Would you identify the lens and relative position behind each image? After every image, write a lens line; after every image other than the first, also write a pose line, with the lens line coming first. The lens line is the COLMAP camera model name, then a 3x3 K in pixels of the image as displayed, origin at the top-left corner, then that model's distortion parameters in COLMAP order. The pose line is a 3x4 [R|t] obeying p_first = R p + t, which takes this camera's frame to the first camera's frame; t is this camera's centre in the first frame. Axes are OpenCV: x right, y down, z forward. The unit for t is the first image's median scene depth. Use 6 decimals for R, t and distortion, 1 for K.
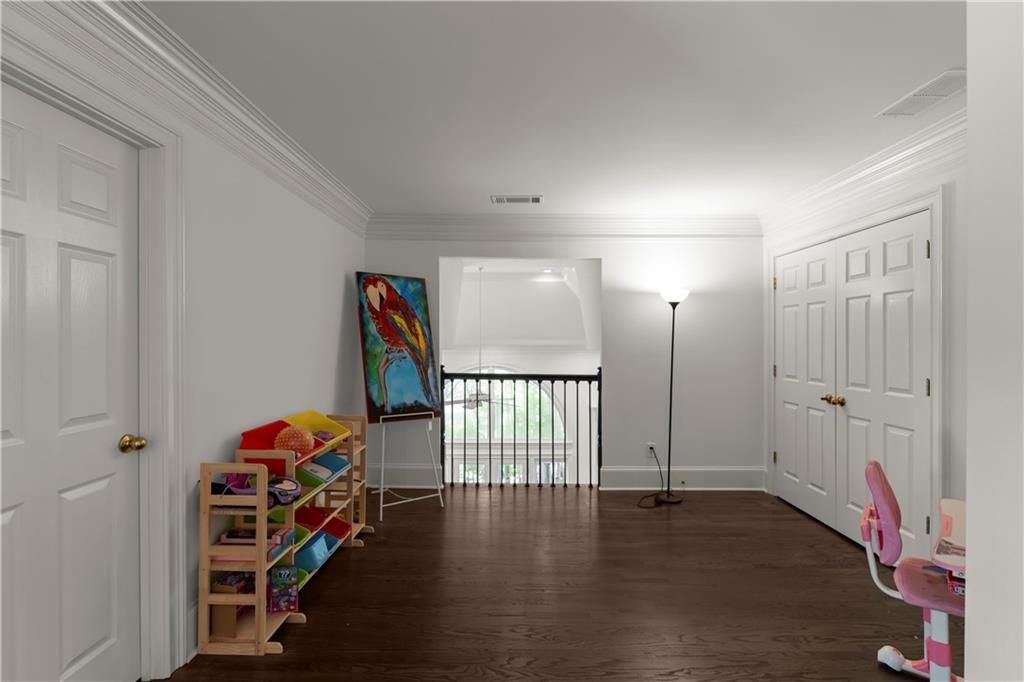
lens RADIAL K [[492.0, 0, 511.4], [0, 492.0, 340.3], [0, 0, 1]] dist [-0.003166, -0.000114]
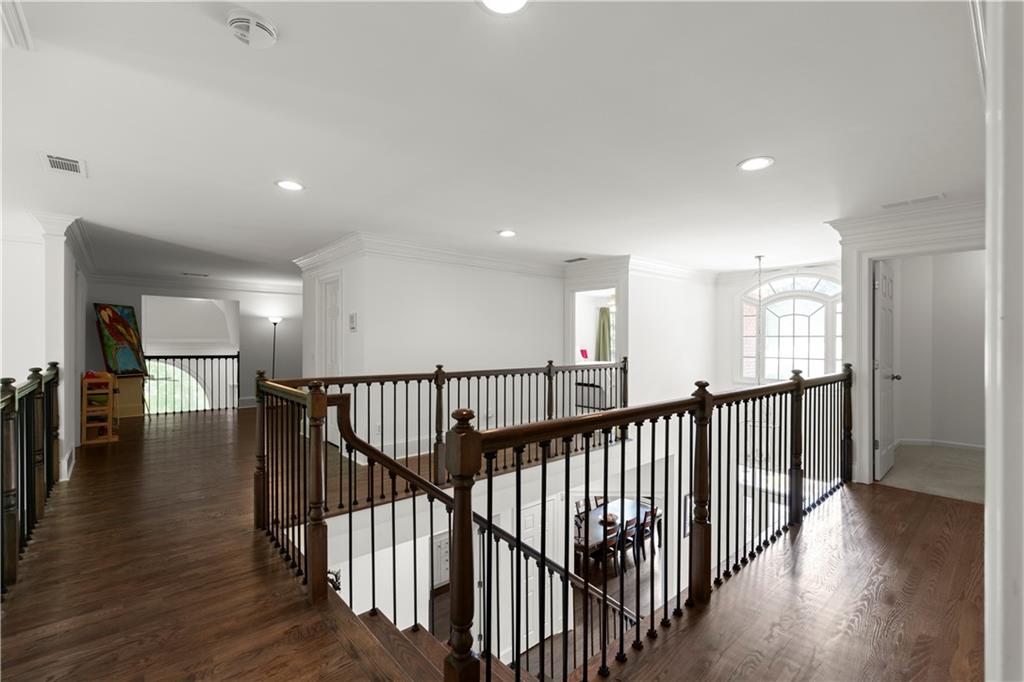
lens RADIAL K [[450.3, 0, 514.2], [0, 450.3, 340.9], [0, 0, 1]] dist [-0.004356, -0.000247]
pose [[0.749208, 0.000138, 0.662335, -0.229406], [-0.001504, 0.999998, 0.001492, 0.003907], [-0.662333, -0.002114, 0.749206, -1.331341]]
